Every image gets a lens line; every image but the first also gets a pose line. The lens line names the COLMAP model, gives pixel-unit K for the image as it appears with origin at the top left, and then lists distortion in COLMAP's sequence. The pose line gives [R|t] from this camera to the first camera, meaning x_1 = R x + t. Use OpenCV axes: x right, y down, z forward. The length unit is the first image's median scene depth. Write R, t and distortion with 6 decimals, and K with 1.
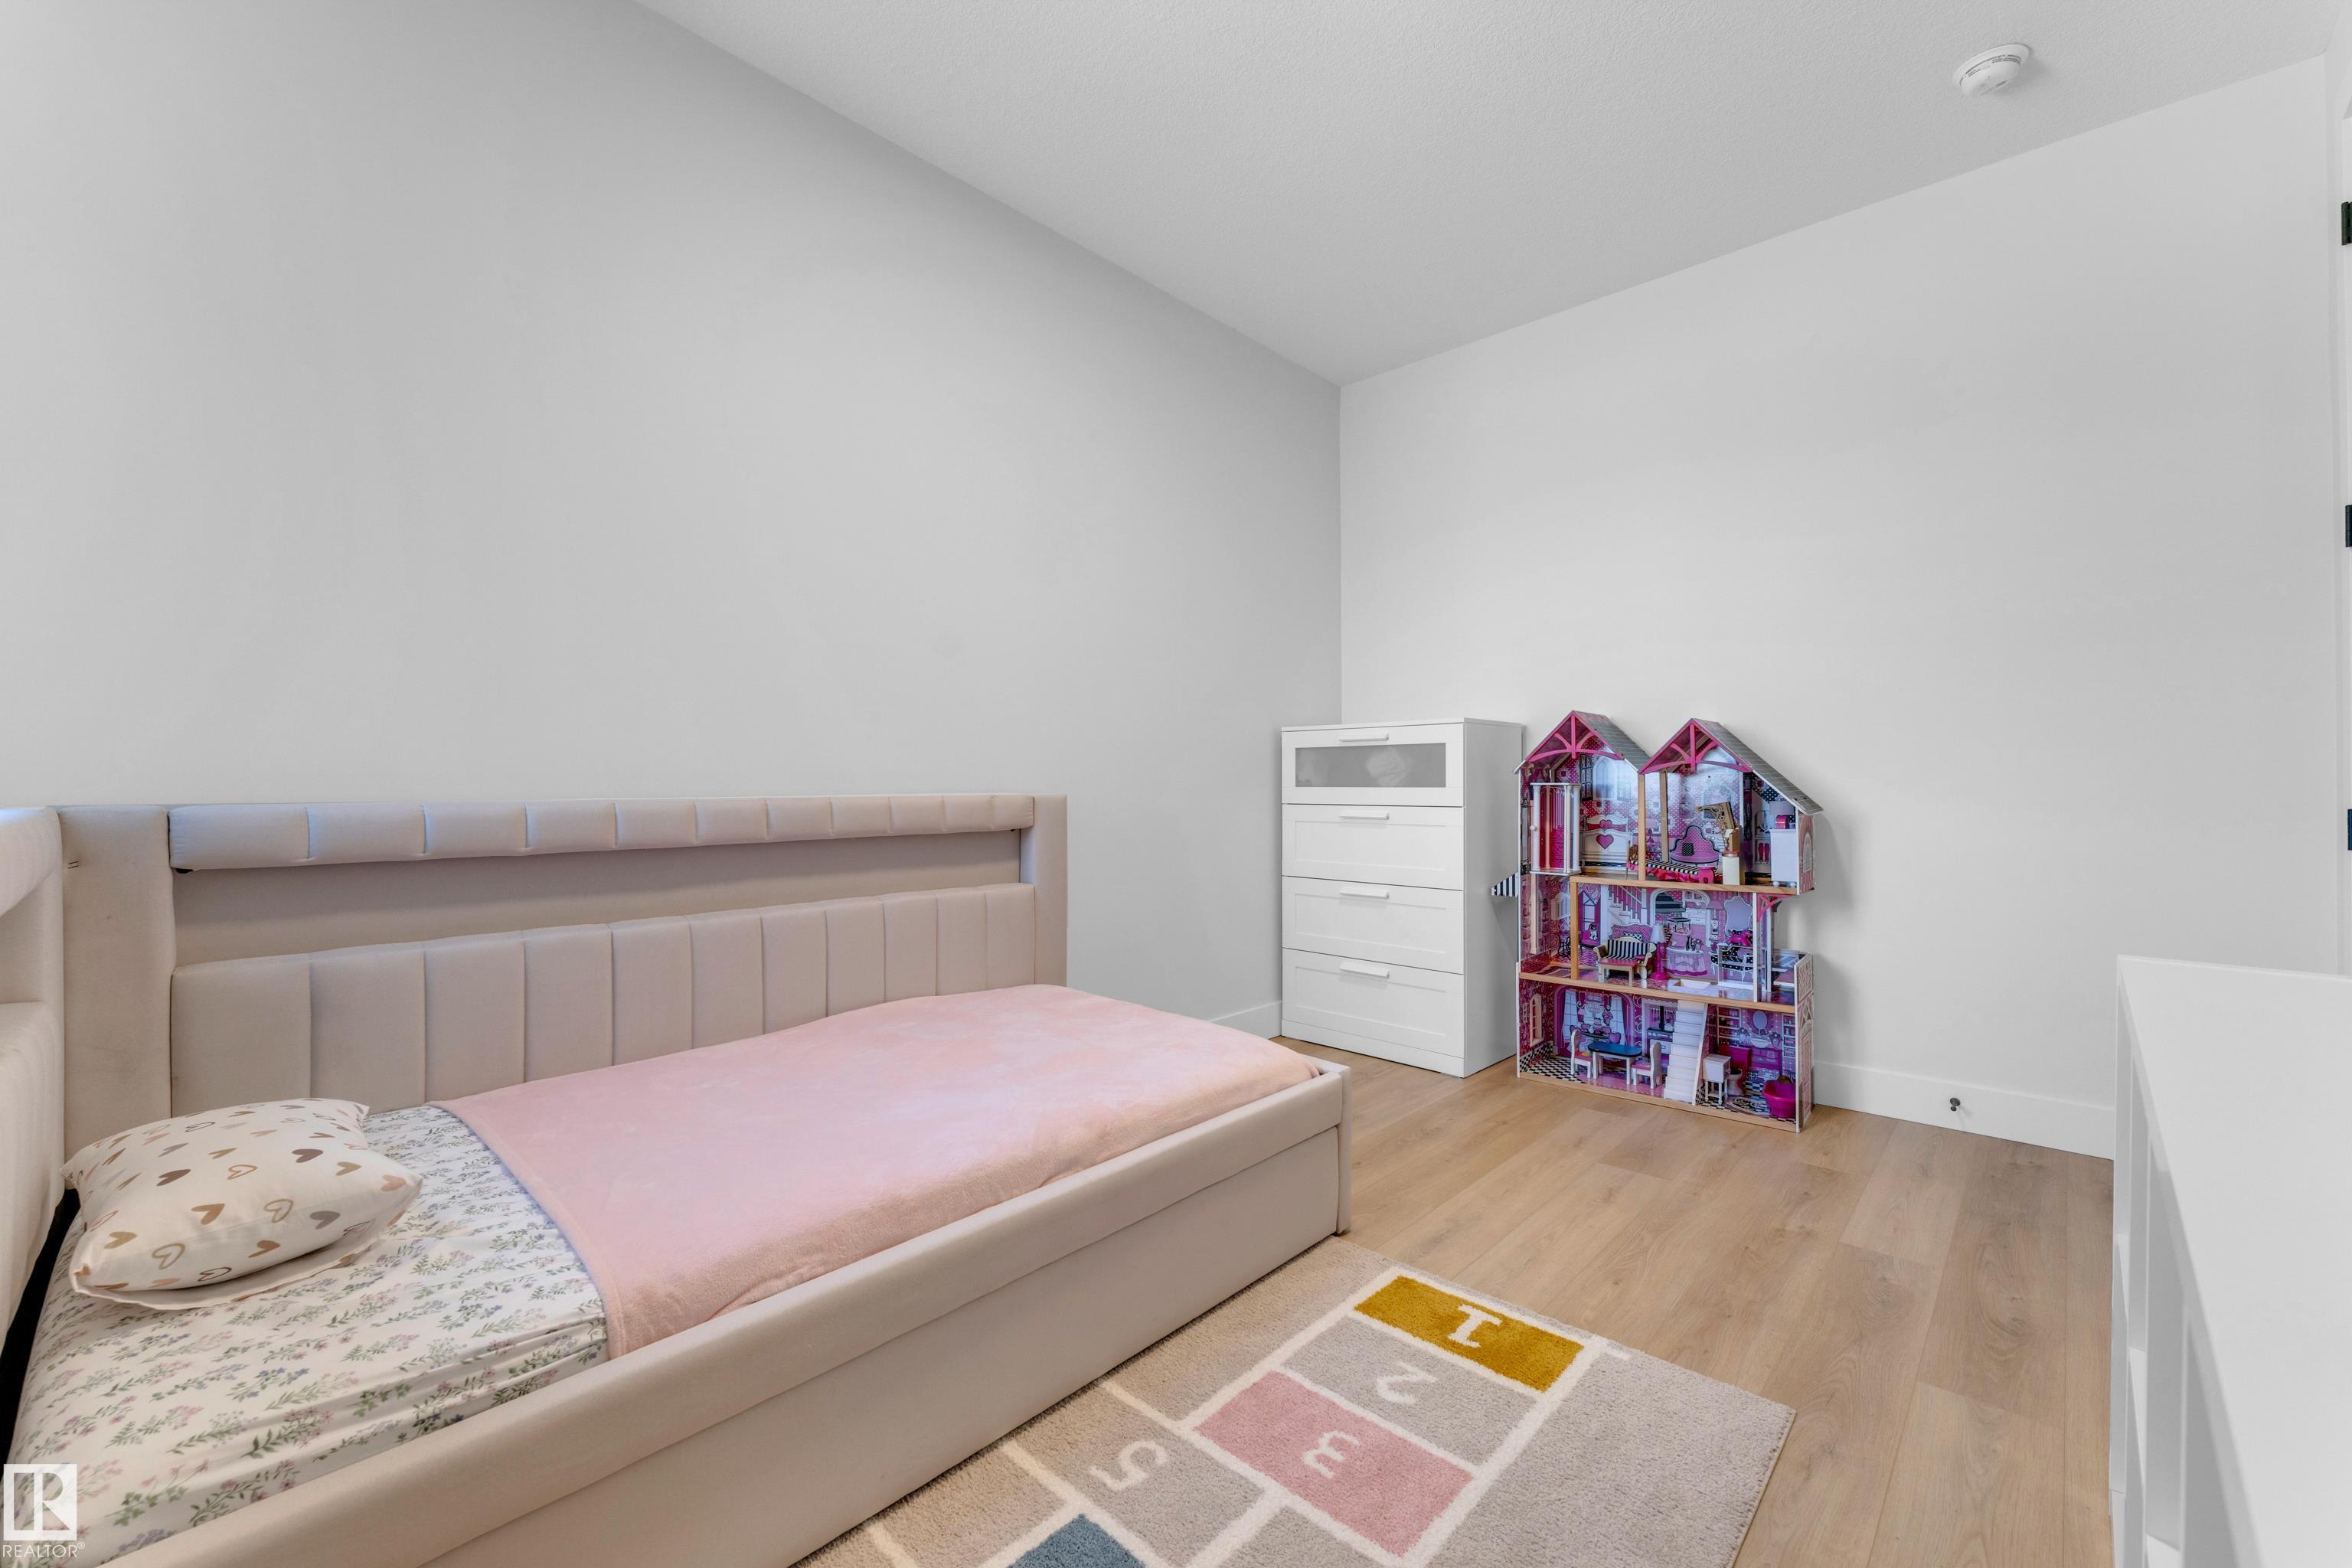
lens RADIAL K [[955.2, 0, 1172.7], [0, 955.2, 780.3], [0, 0, 1]] dist [-0.002021, 0.000410]
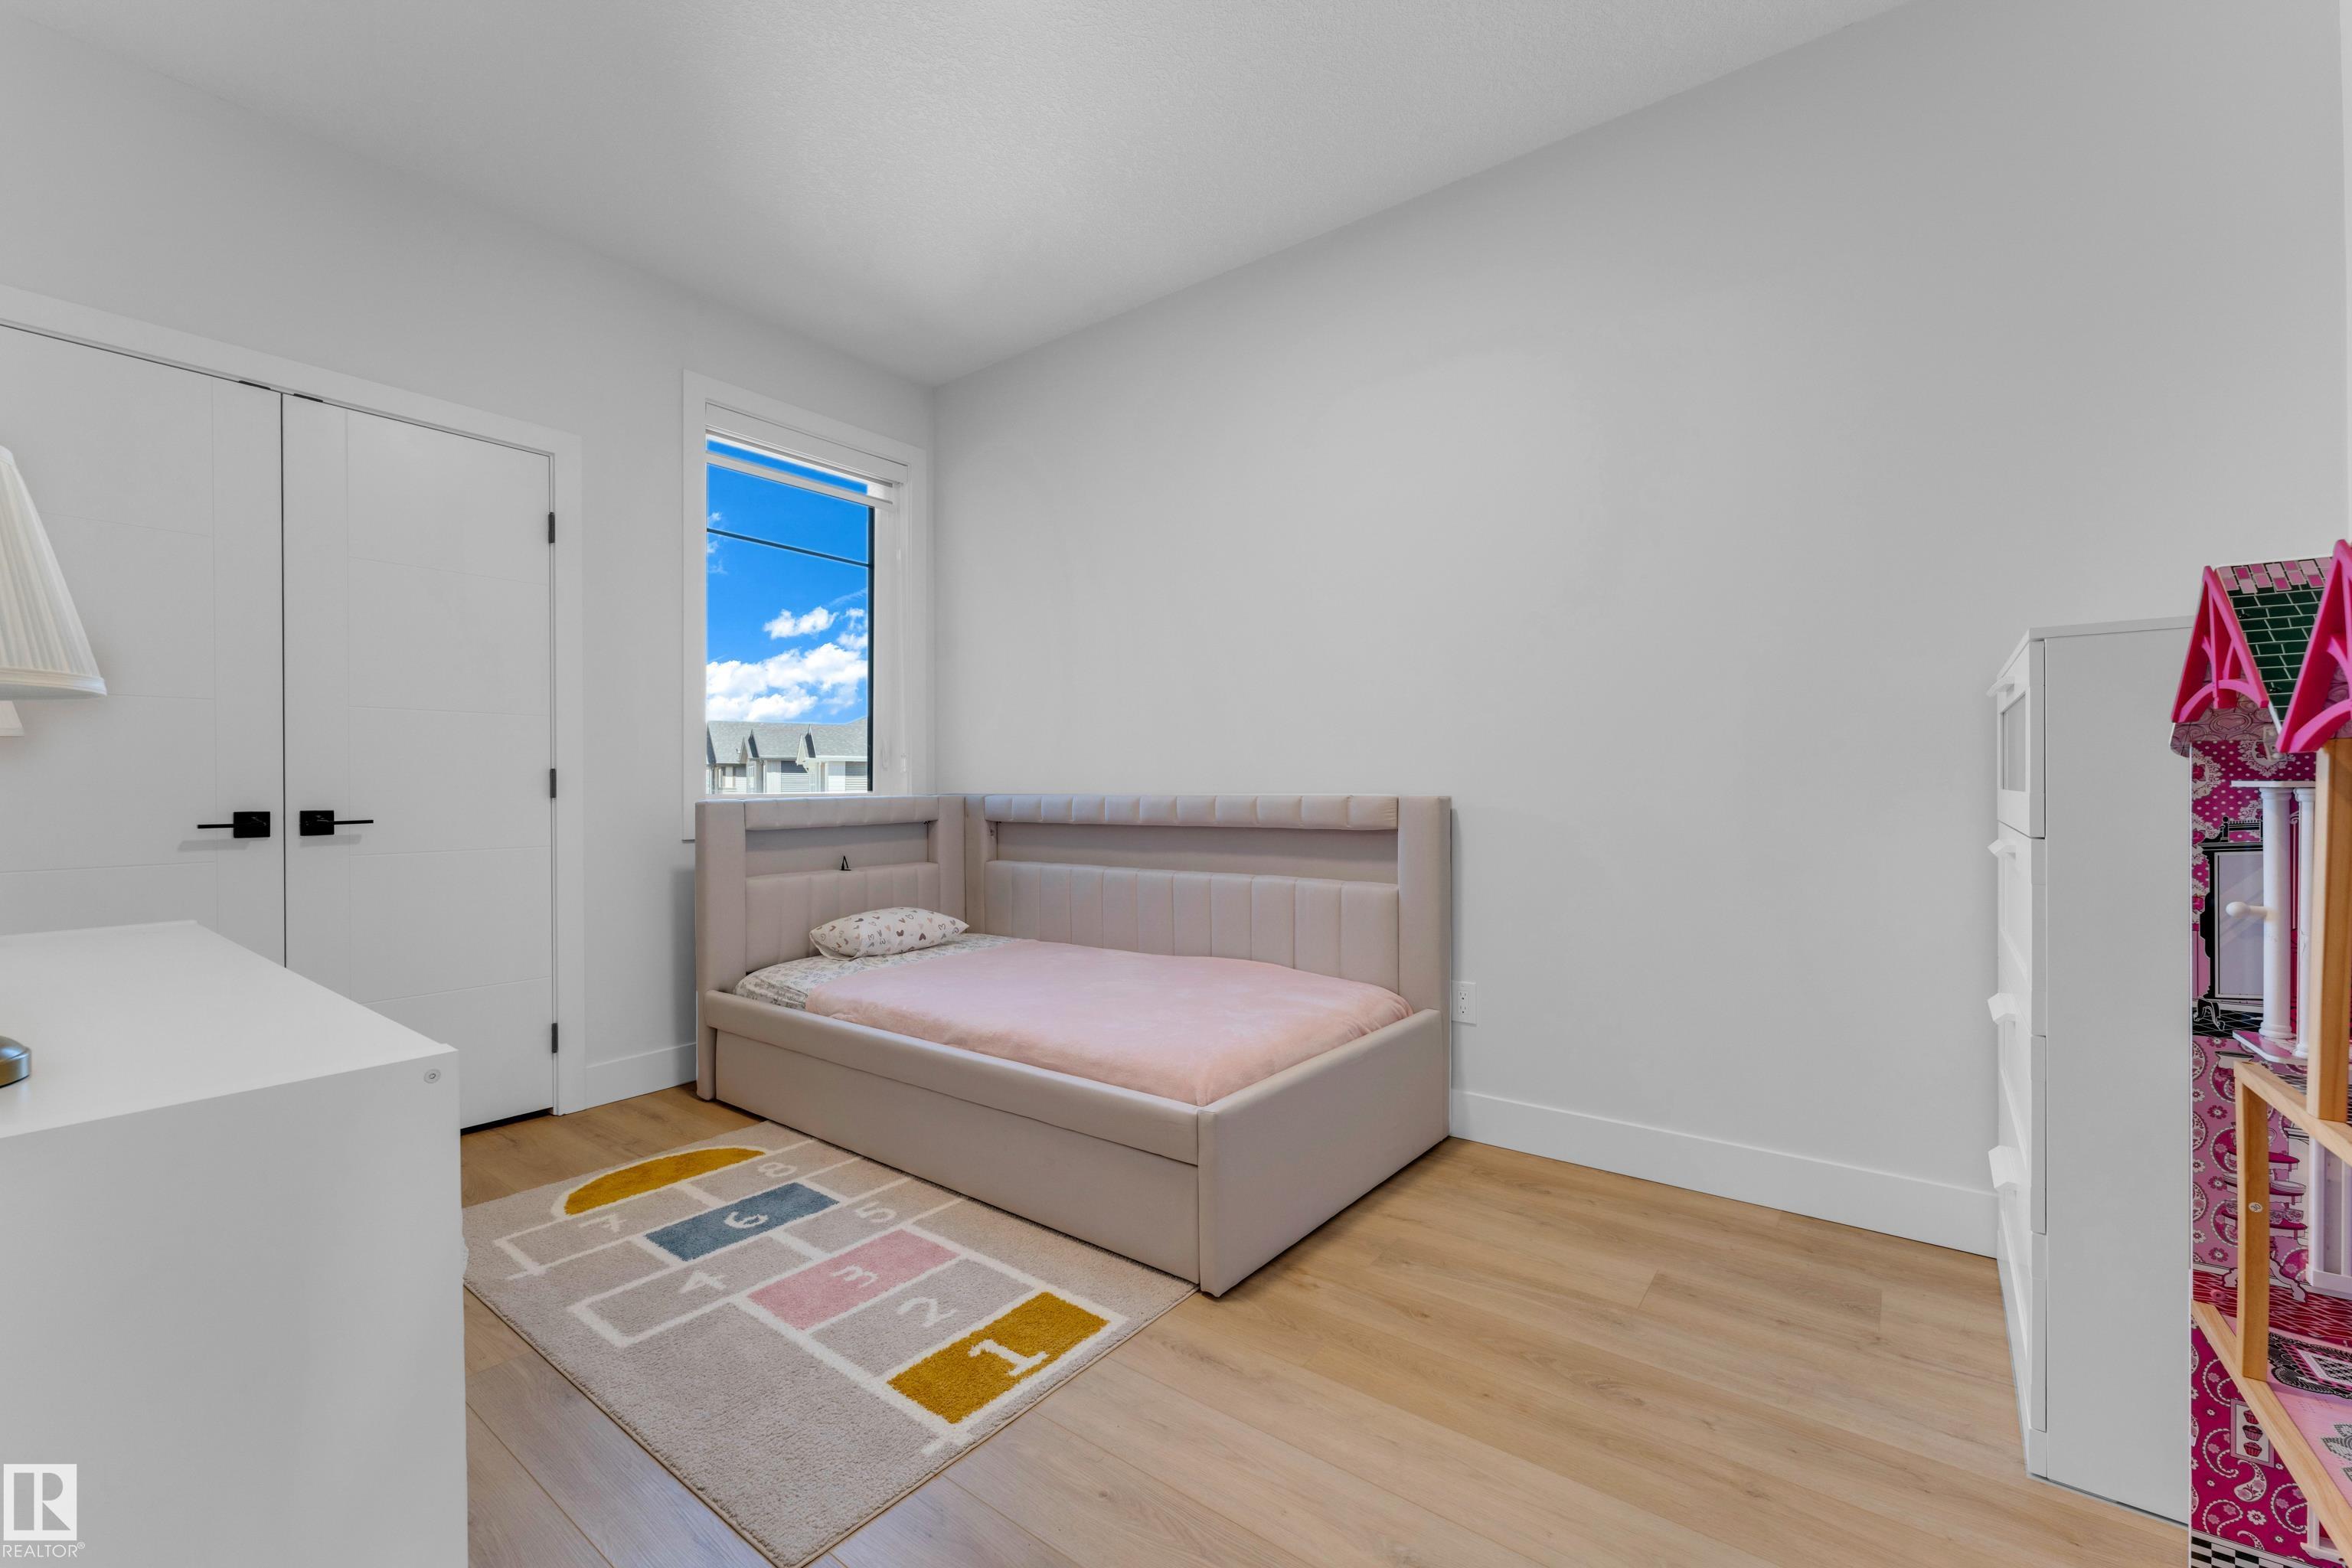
lens RADIAL K [[955.2, 0, 1172.7], [0, 955.2, 780.3], [0, 0, 1]] dist [-0.002021, 0.000410]
pose [[0.097911, -0.005085, -0.995182, 1.243627], [0.010010, 0.999941, -0.004125, 0.003515], [0.995145, -0.009558, 0.097956, 1.046340]]
